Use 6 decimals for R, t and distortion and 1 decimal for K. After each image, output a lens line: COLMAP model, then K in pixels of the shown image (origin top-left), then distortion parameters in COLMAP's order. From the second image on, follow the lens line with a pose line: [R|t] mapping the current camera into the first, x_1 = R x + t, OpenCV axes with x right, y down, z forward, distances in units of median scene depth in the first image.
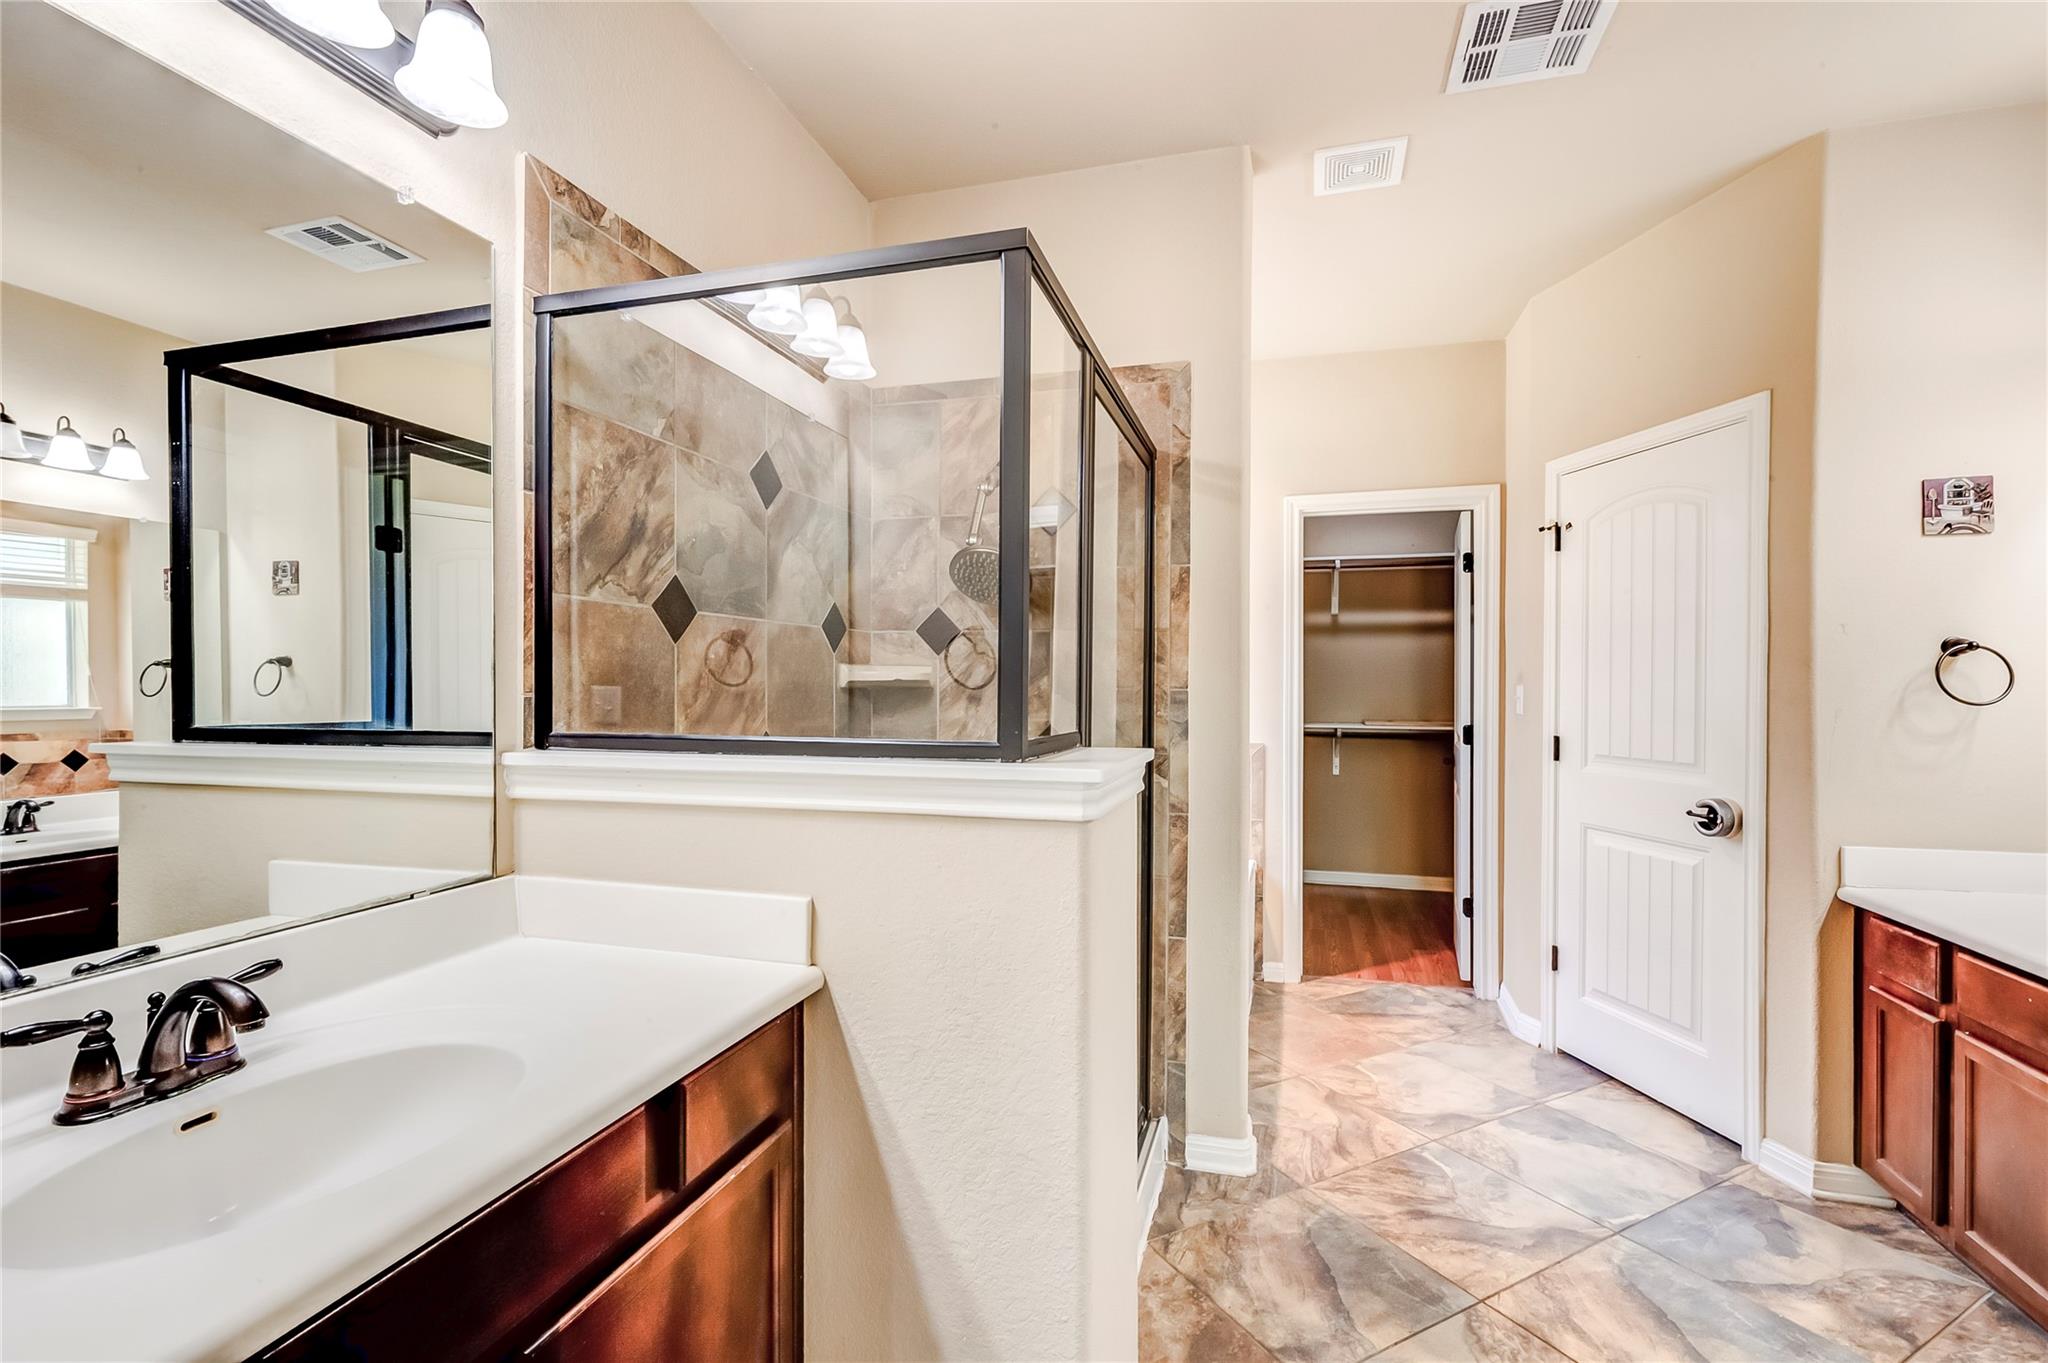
lens RADIAL K [[925.0, 0, 1019.7], [0, 925.0, 688.6], [0, 0, 1]] dist [0.011477, -0.000093]
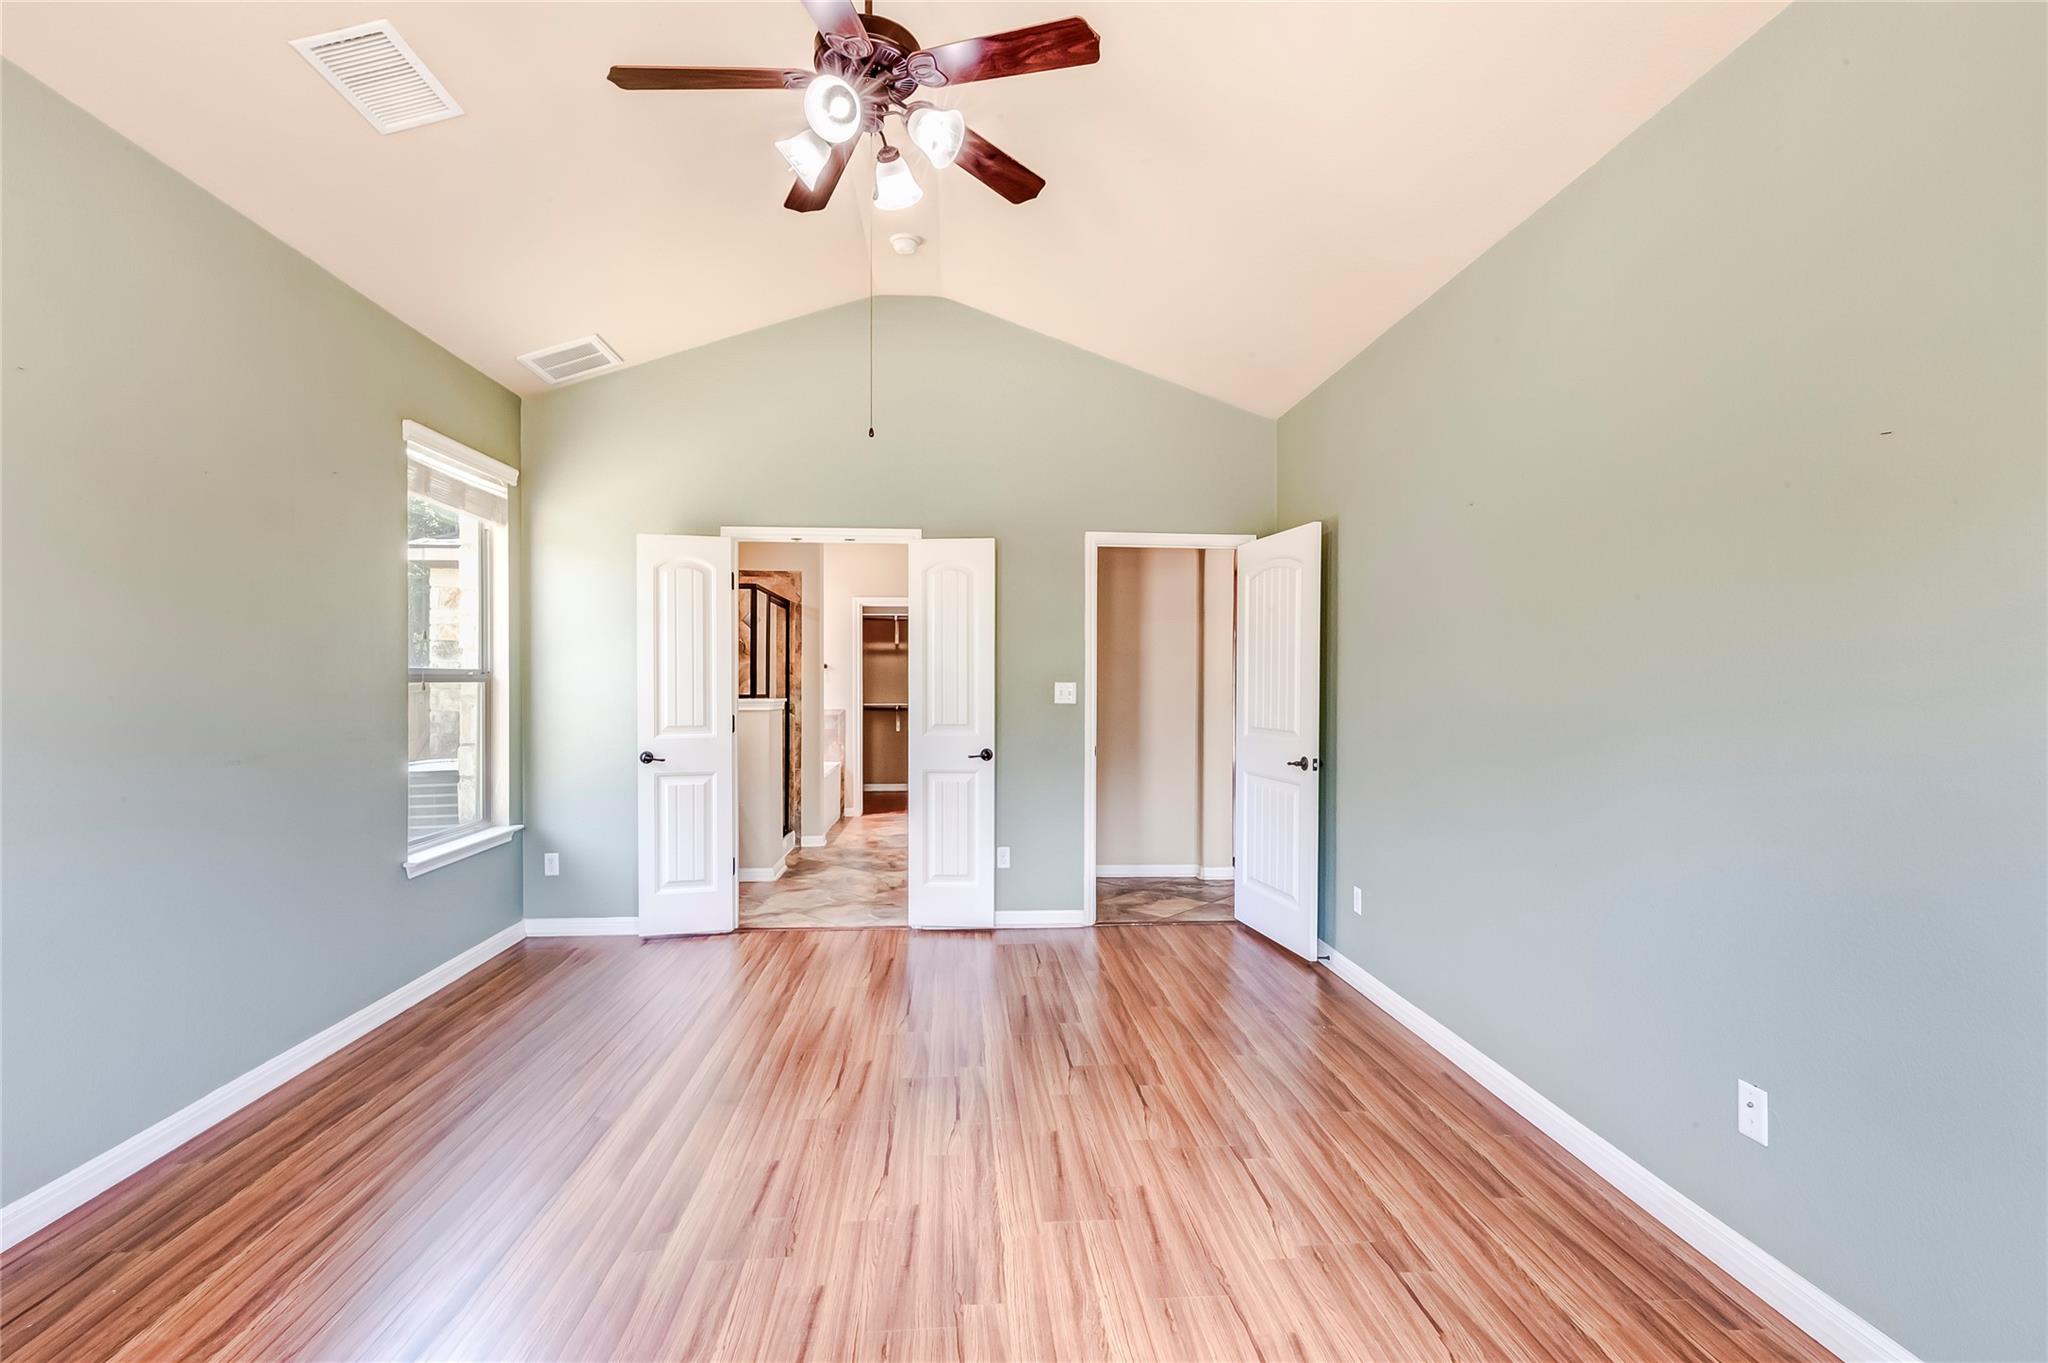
lens RADIAL K [[925.0, 0, 1032.4], [0, 925.0, 691.7], [0, 0, 1]] dist [0.011477, -0.000093]
pose [[0.927233, -0.004966, 0.374453, -0.335418], [0.002405, 0.999970, 0.007307, 0.009463], [-0.374478, -0.005875, 0.927217, -2.814309]]
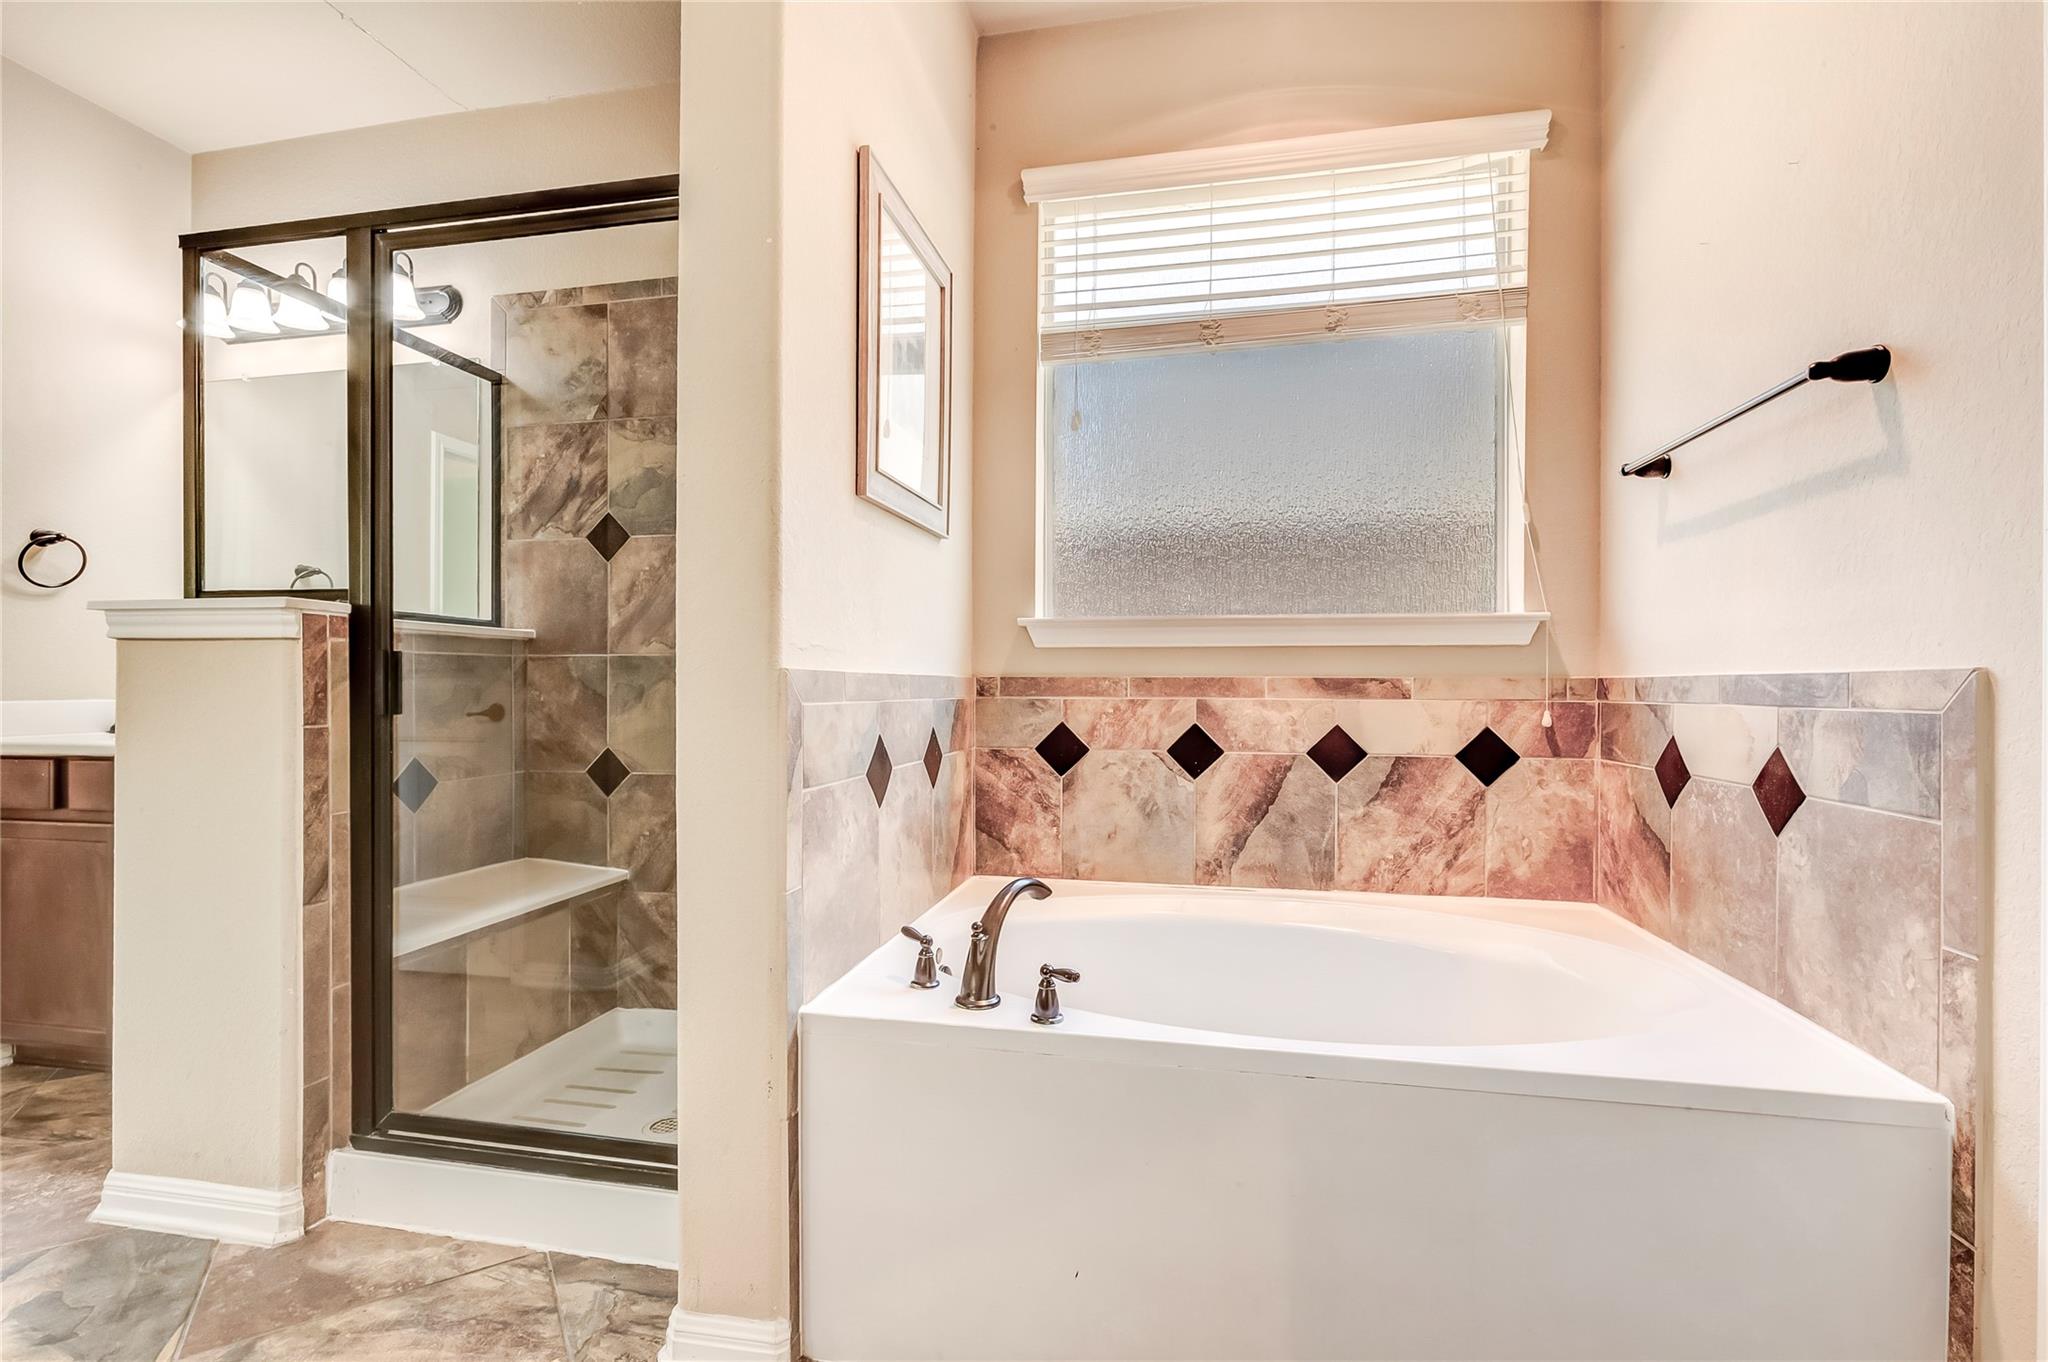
lens RADIAL K [[925.0, 0, 1019.4], [0, 925.0, 683.9], [0, 0, 1]] dist [0.011477, -0.000093]
pose [[0.077596, 0.000787, -0.996985, 1.149375], [-0.003205, 0.999995, 0.000540, 0.142881], [0.996980, 0.003153, 0.077599, 1.618097]]
